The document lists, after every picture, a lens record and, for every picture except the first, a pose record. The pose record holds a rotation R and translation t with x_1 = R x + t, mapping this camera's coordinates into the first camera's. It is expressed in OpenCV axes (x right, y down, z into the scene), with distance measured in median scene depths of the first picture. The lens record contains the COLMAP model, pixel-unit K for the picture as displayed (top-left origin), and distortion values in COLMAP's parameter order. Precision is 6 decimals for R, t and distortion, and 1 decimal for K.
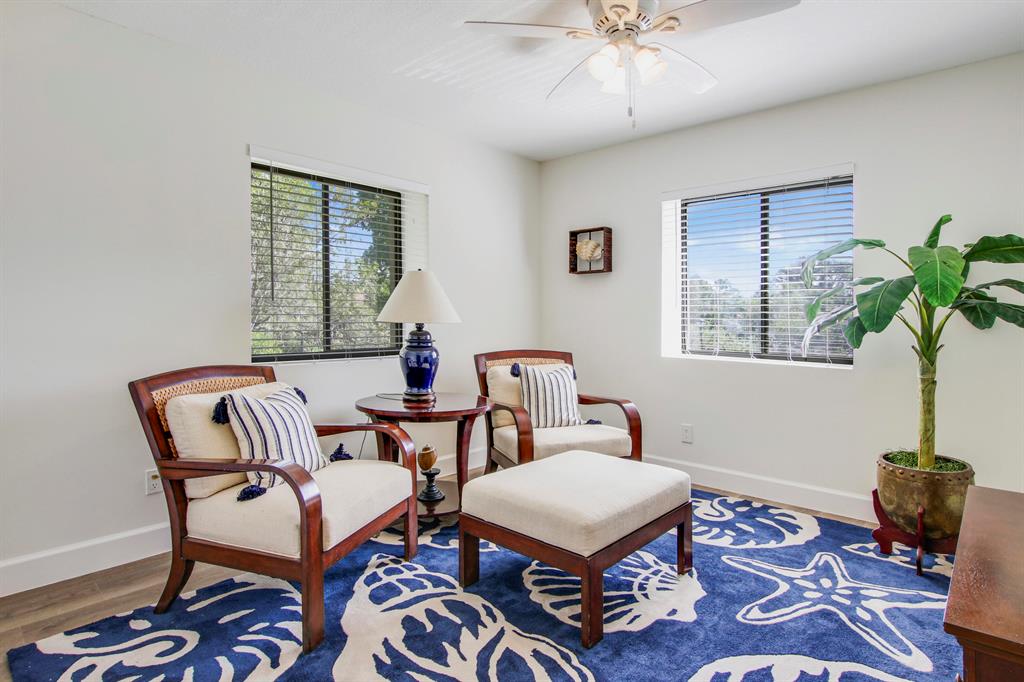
lens RADIAL K [[534.3, 0, 508.6], [0, 534.3, 333.8], [0, 0, 1]] dist [-0.005141, 0.000300]
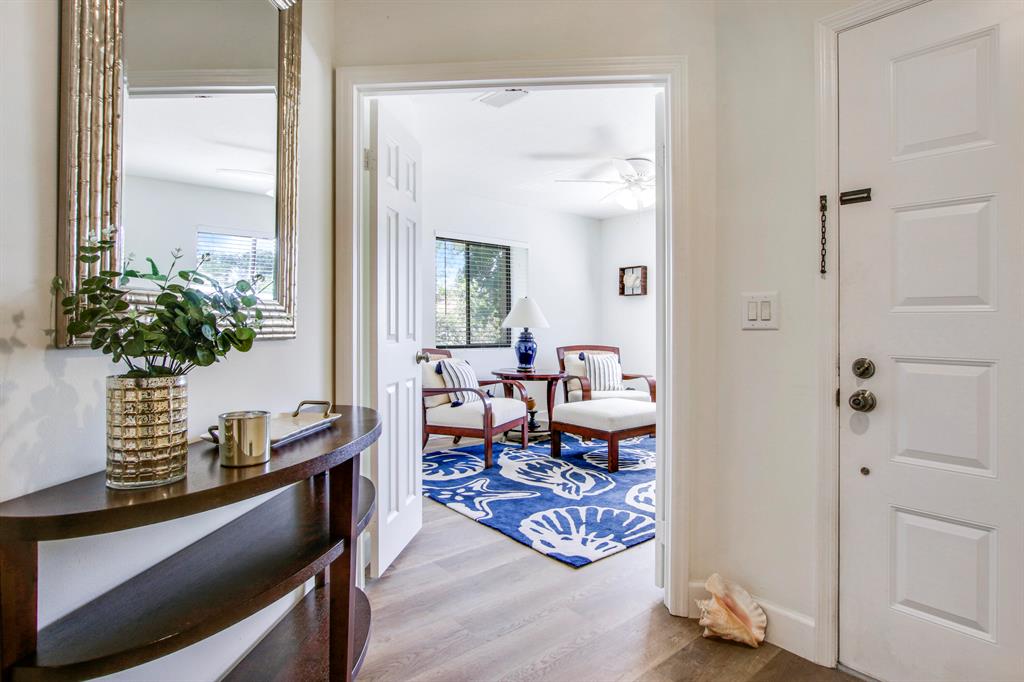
lens RADIAL K [[534.3, 0, 496.8], [0, 534.3, 314.4], [0, 0, 1]] dist [-0.005141, 0.000300]
pose [[0.986882, 0.000679, -0.161443, 0.023022], [-0.008651, 0.998777, -0.048682, 0.023015], [0.161212, 0.049440, 0.985681, -0.769042]]
